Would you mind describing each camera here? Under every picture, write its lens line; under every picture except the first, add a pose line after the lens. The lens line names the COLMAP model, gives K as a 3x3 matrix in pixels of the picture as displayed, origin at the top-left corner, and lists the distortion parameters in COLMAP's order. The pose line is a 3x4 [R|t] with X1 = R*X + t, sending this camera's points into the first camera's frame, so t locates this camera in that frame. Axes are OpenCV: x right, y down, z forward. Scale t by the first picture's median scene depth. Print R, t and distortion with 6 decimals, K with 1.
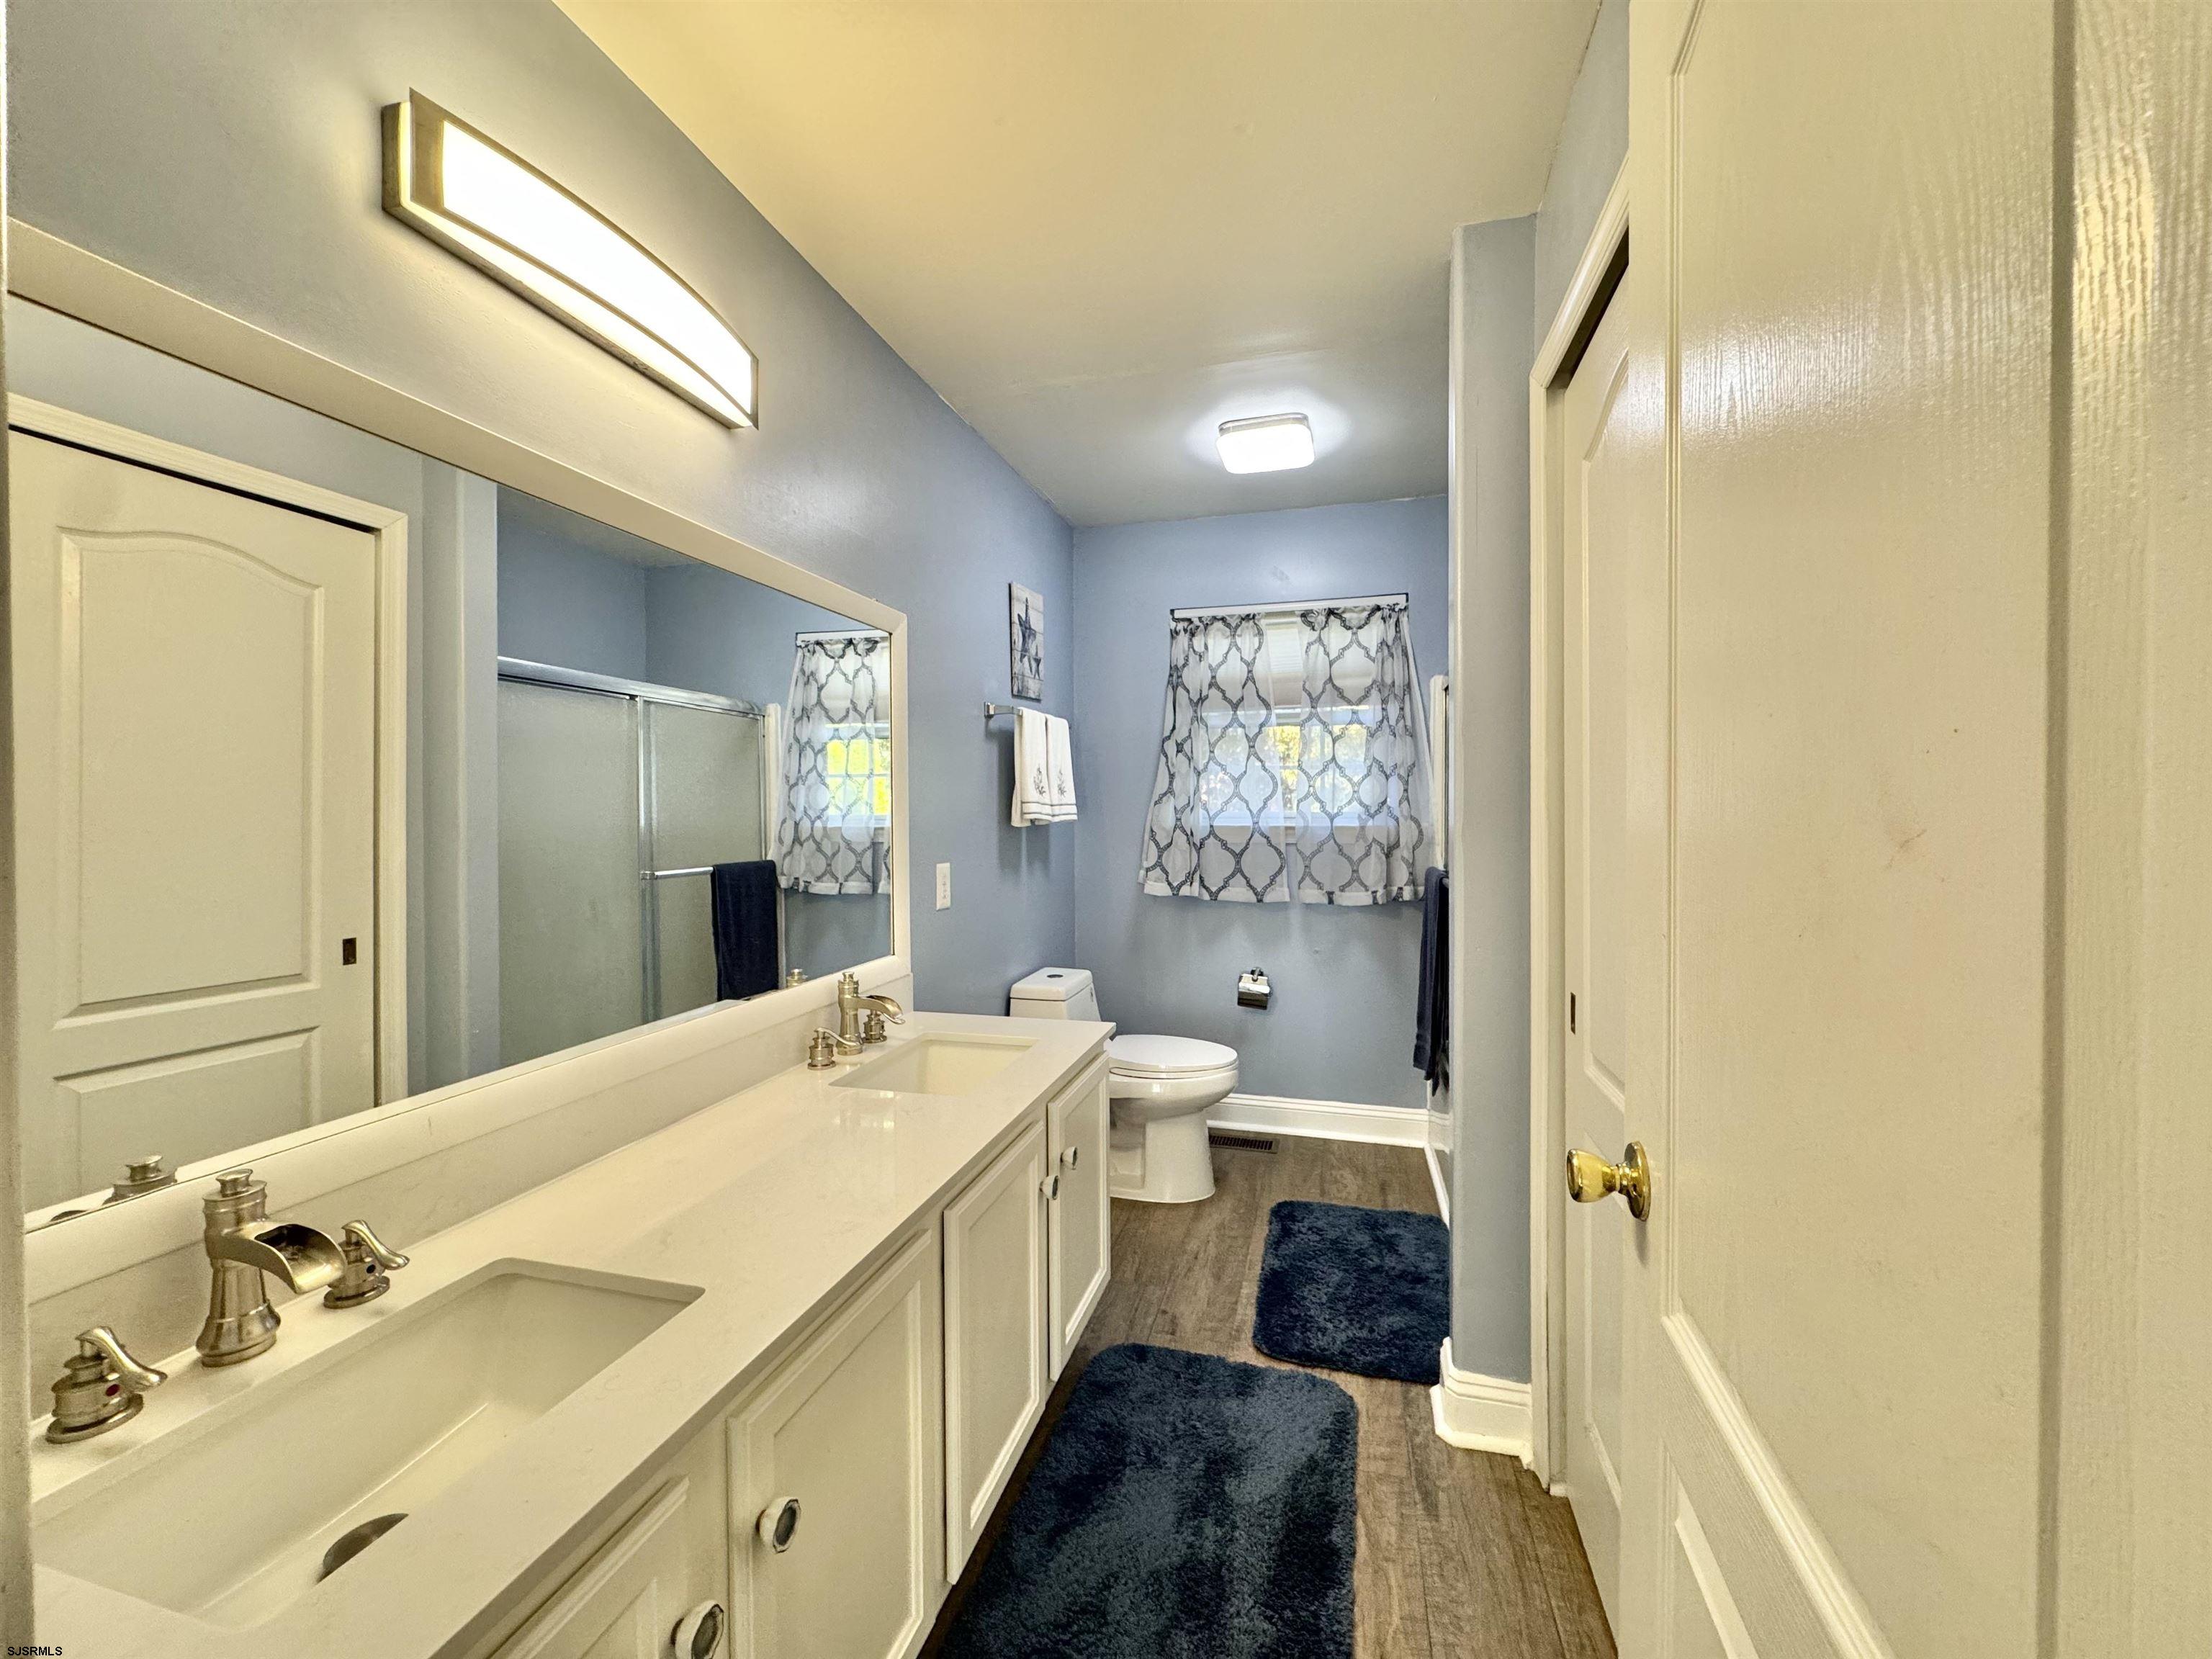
lens RADIAL K [[881.9, 0, 1105.7], [0, 881.9, 818.2], [0, 0, 1]] dist [-0.002488, -0.000461]
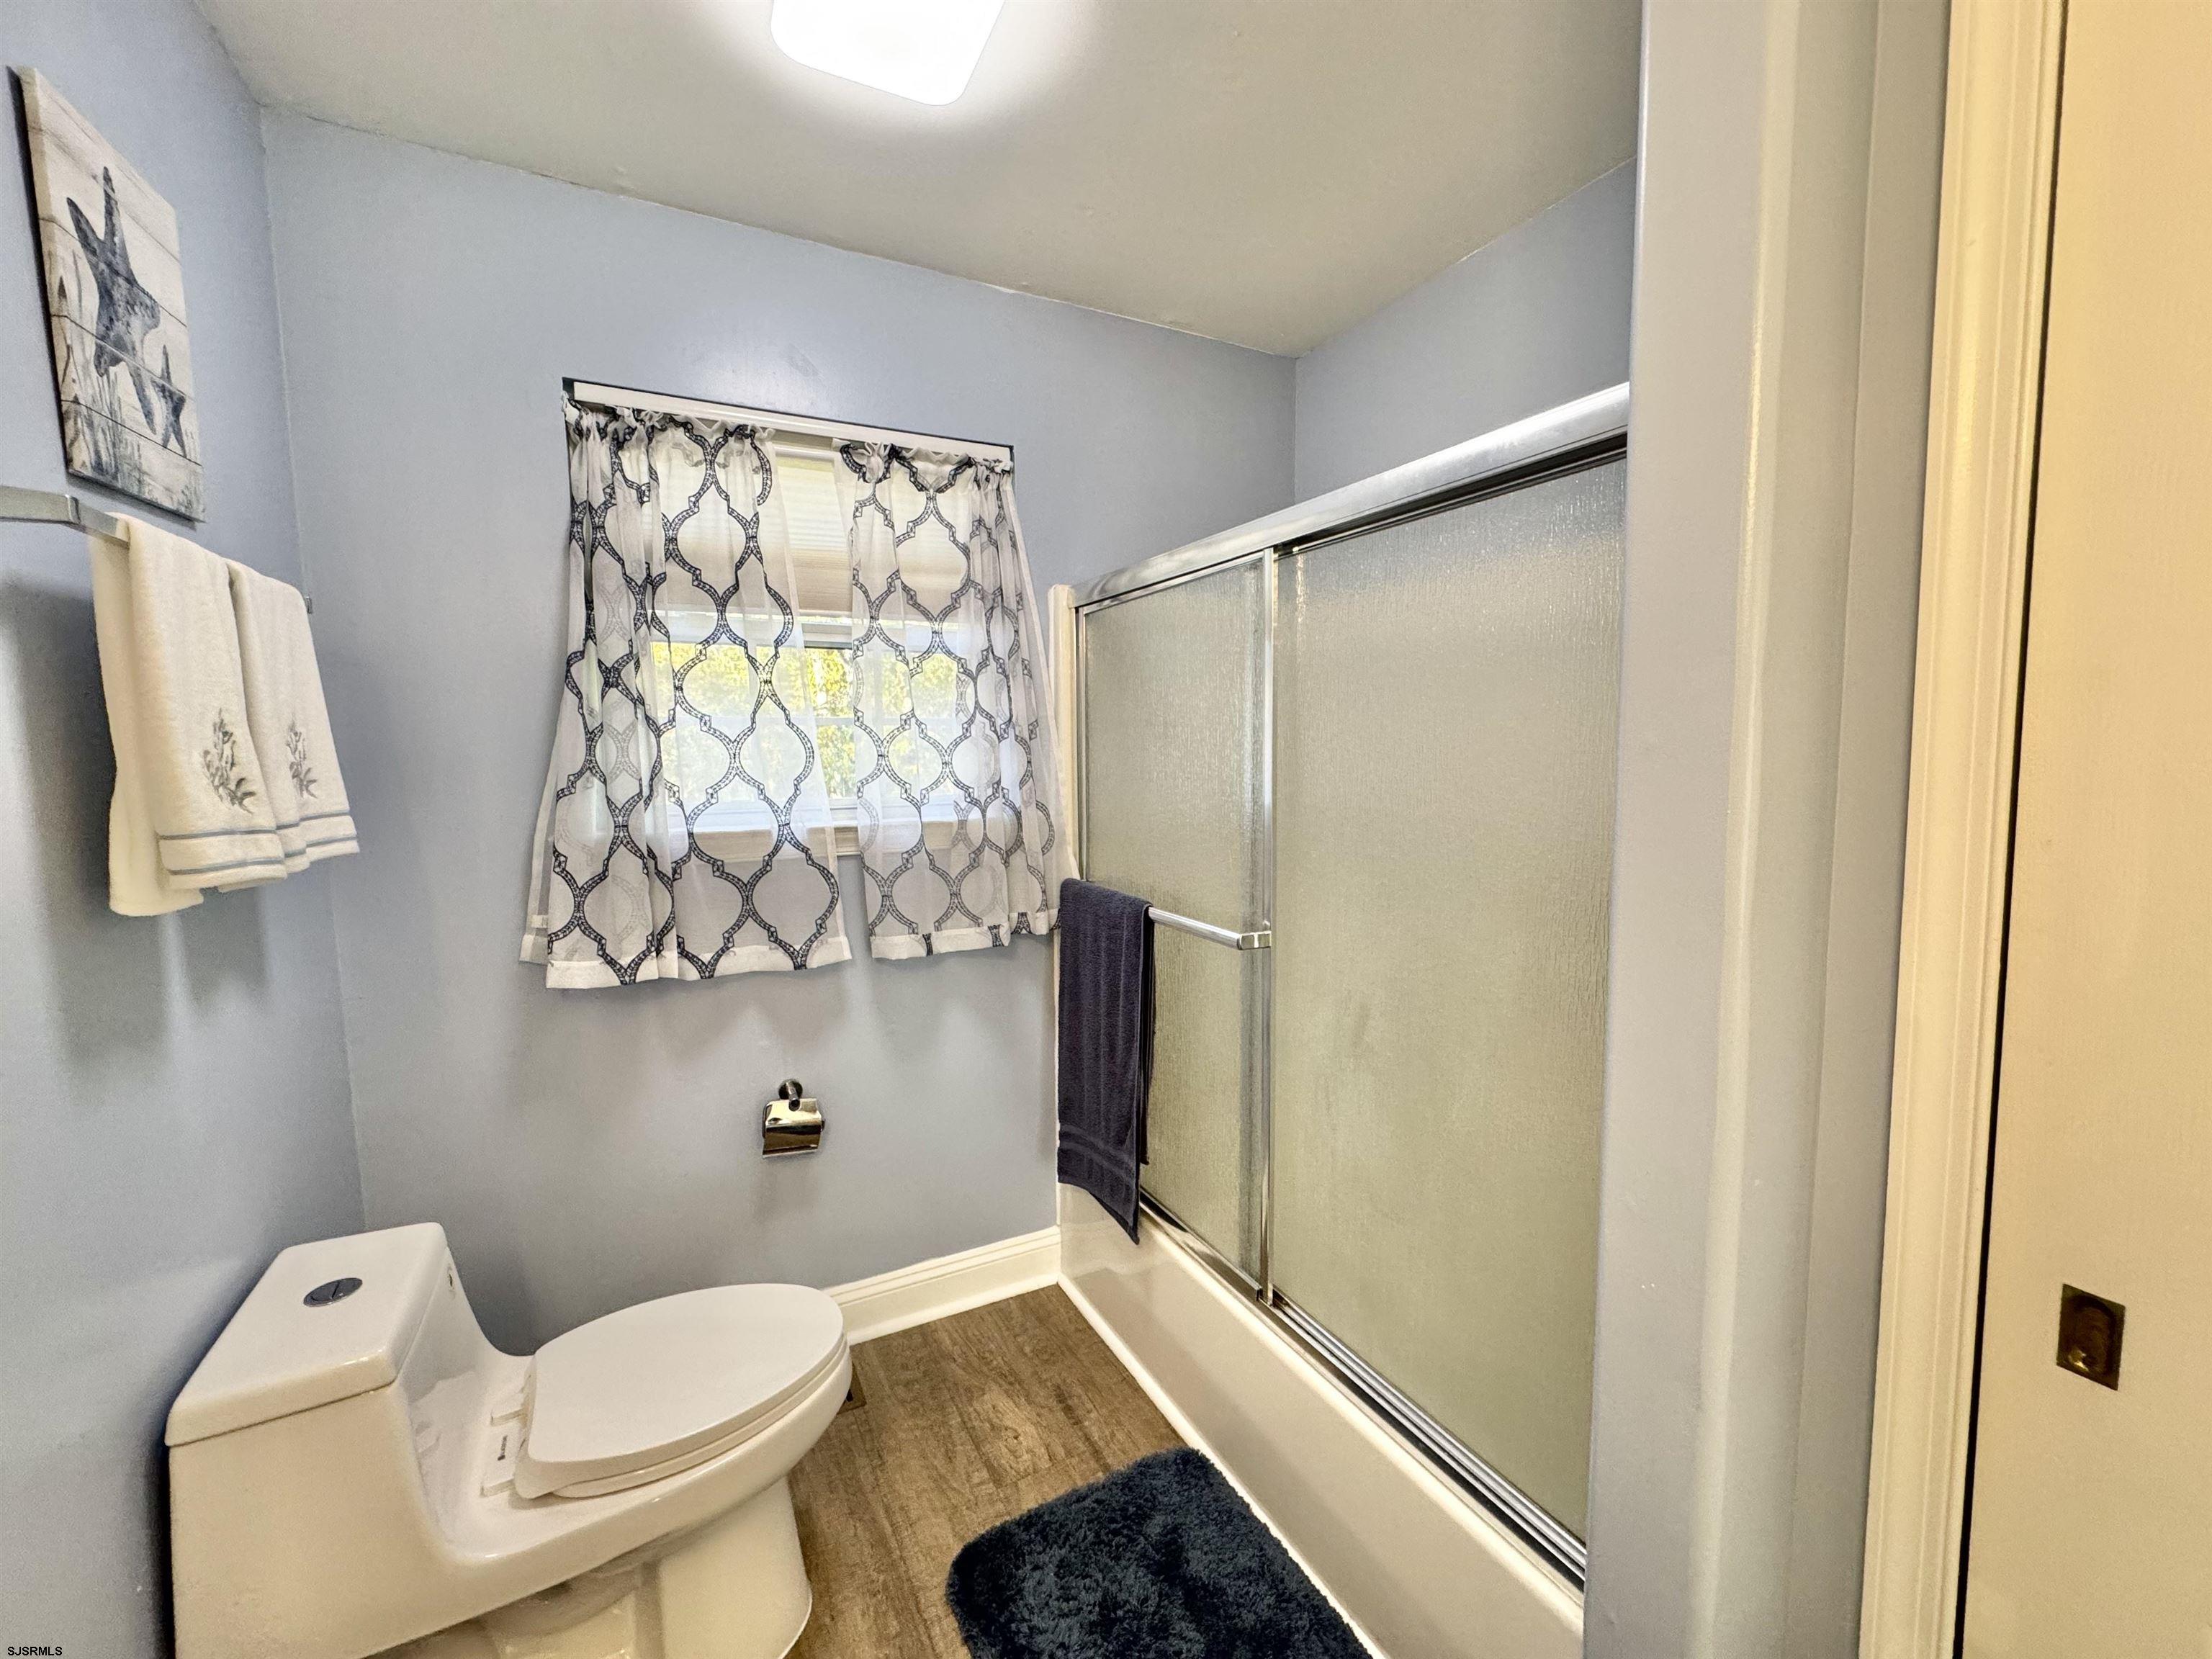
lens RADIAL K [[881.9, 0, 1109.3], [0, 881.9, 828.4], [0, 0, 1]] dist [-0.002488, -0.000461]
pose [[0.730604, -0.066762, 0.679529, -0.051114], [0.015710, 0.996589, 0.081022, -0.032977], [-0.682620, -0.048519, 0.729161, 0.469600]]
